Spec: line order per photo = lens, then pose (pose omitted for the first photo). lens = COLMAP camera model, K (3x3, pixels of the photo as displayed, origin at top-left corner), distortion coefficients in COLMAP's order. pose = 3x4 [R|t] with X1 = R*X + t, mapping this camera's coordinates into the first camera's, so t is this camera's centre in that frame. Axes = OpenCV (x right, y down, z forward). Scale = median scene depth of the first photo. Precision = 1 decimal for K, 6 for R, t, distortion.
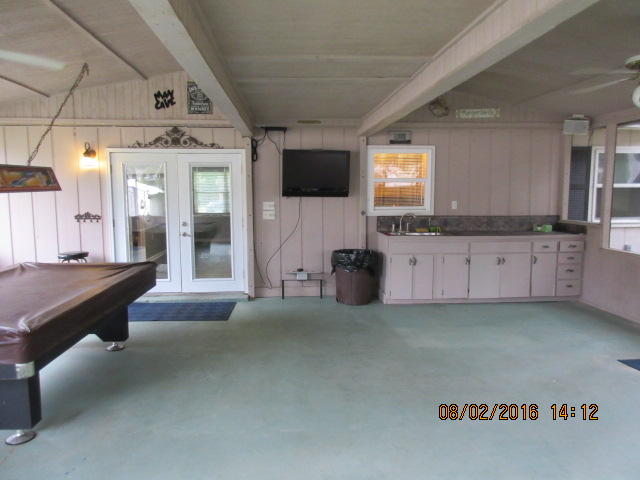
lens RADIAL K [[476.9, 0, 320.0], [0, 476.9, 240.0], [0, 0, 1]] dist [-0.006662, -0.001762]
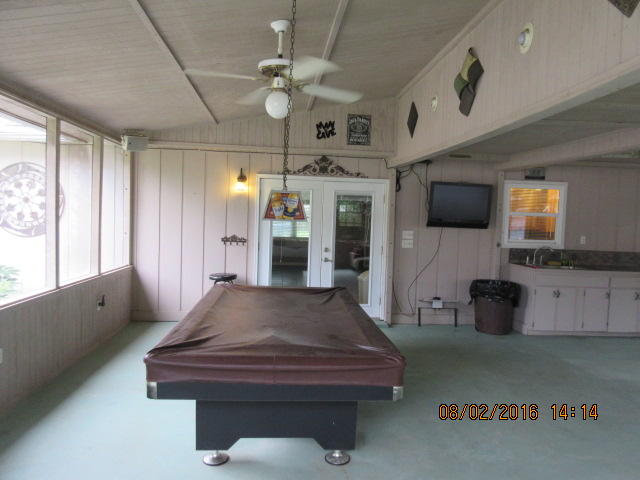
lens RADIAL K [[479.6, 0, 320.0], [0, 479.6, 240.0], [0, 0, 1]] dist [-0.004994, -0.004543]
pose [[0.999374, 0.034019, 0.009717, -0.313219], [-0.033484, 0.998152, -0.050718, -0.001738], [-0.011424, 0.050361, 0.998666, -0.030306]]
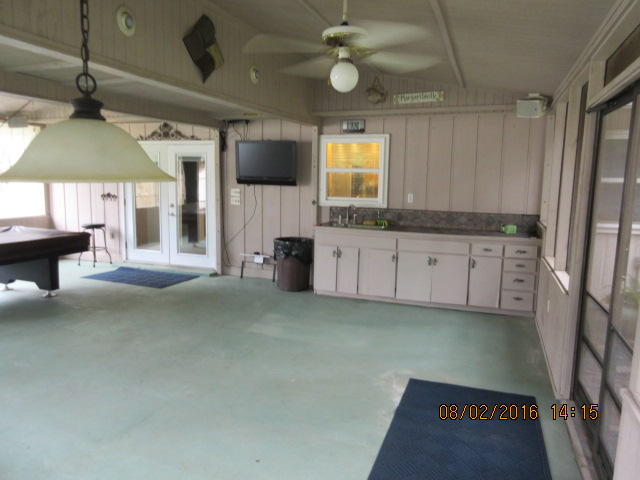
lens RADIAL K [[471.9, 0, 320.0], [0, 471.9, 240.0], [0, 0, 1]] dist [-0.005841, -0.003625]
pose [[0.910942, 0.073177, -0.405993, 0.527640], [-0.066304, 0.997318, 0.030988, -0.009419], [0.407172, -0.001310, 0.913351, 0.094618]]
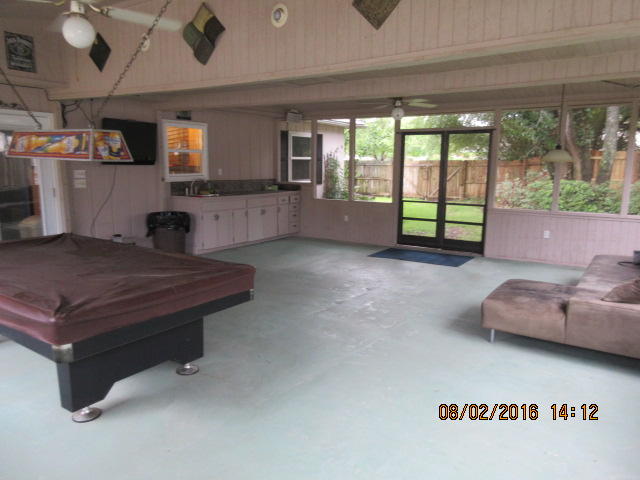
lens RADIAL K [[478.7, 0, 320.0], [0, 478.7, 240.0], [0, 0, 1]] dist [0.003282, 0.001130]
pose [[0.616136, -0.118223, 0.778717, -0.597732], [0.067281, 0.992957, 0.097515, 0.000217], [-0.784761, -0.007689, 0.619751, 0.001862]]
